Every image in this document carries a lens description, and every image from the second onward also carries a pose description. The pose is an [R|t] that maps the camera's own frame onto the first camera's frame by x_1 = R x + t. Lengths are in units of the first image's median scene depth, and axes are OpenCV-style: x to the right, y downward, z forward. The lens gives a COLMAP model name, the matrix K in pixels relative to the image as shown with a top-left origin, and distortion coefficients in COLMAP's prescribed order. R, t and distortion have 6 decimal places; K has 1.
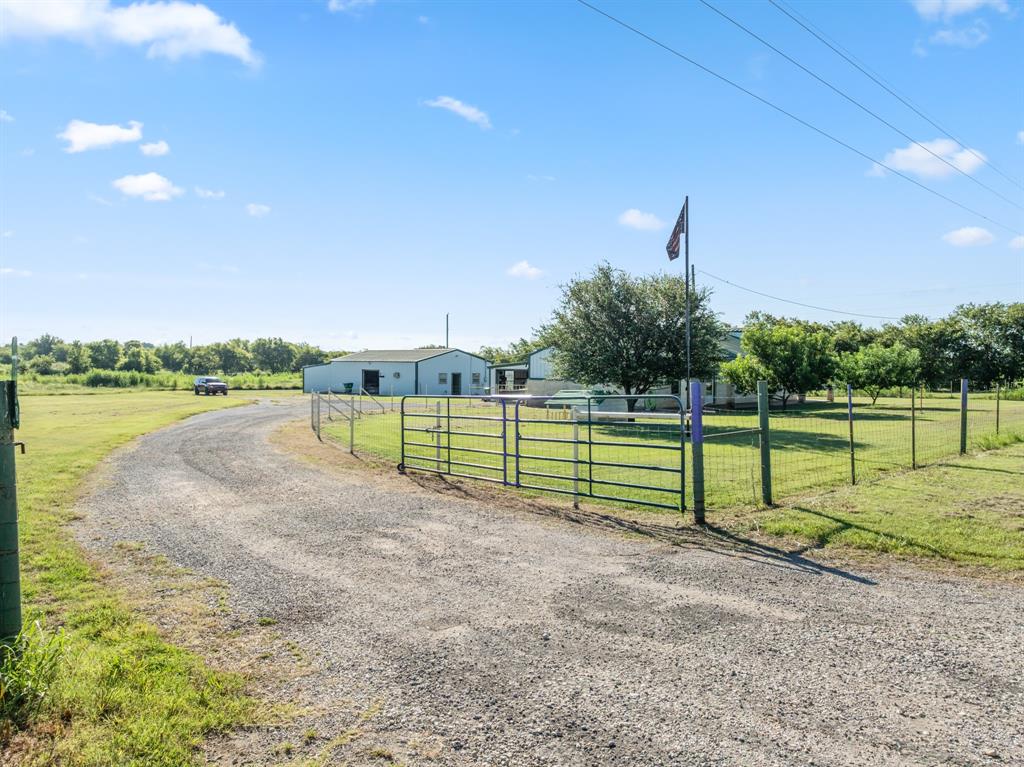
lens RADIAL K [[728.8, 0, 512.0], [0, 728.8, 383.5], [0, 0, 1]] dist [-0.034140, -0.002931]
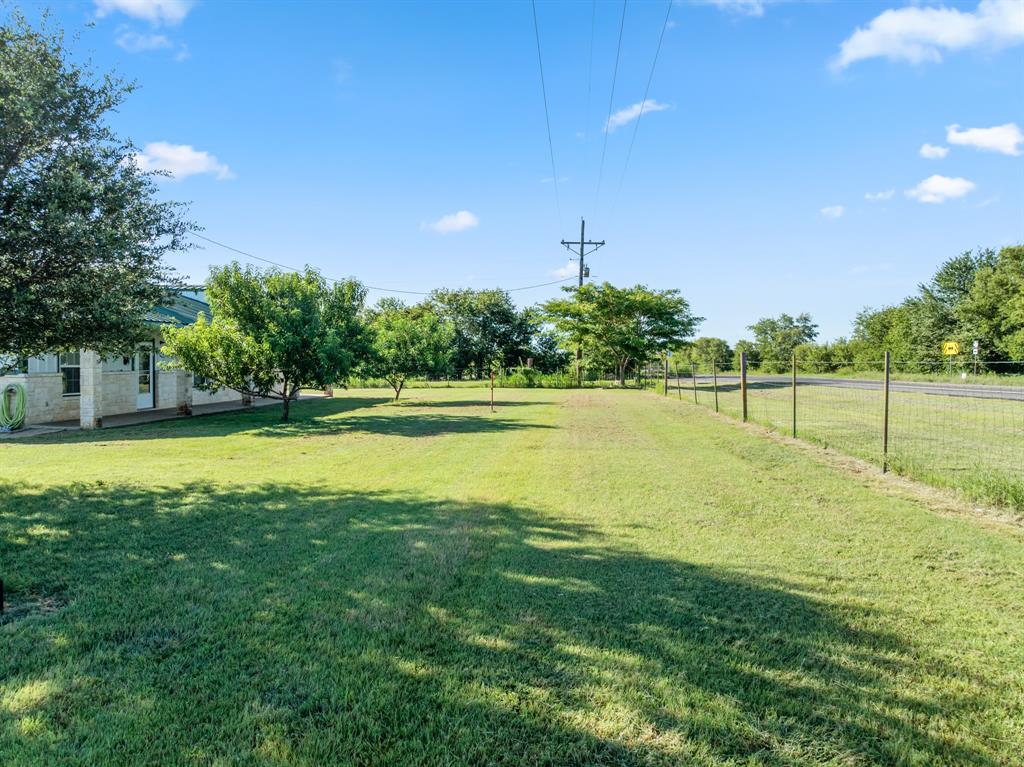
lens RADIAL K [[728.8, 0, 512.0], [0, 728.8, 383.5], [0, 0, 1]] dist [-0.034140, -0.002931]
pose [[0.752043, -0.021836, 0.658752, 0.129937], [0.015196, 0.999760, 0.015792, 0.004833], [-0.658938, -0.001867, 0.752195, 0.439918]]
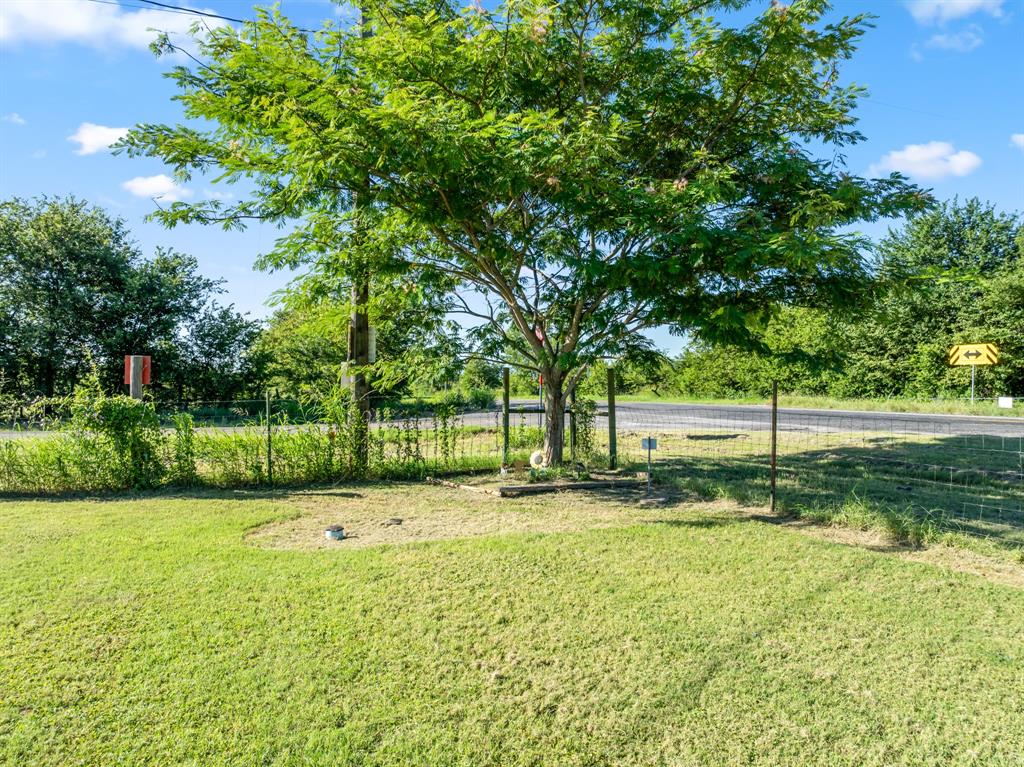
lens RADIAL K [[728.8, 0, 512.0], [0, 728.8, 383.5], [0, 0, 1]] dist [-0.034140, -0.002931]
pose [[0.397934, -0.004573, 0.917403, 0.886511], [0.018047, 0.999833, -0.002844, -0.004473], [-0.917237, 0.017688, 0.397950, 1.229300]]
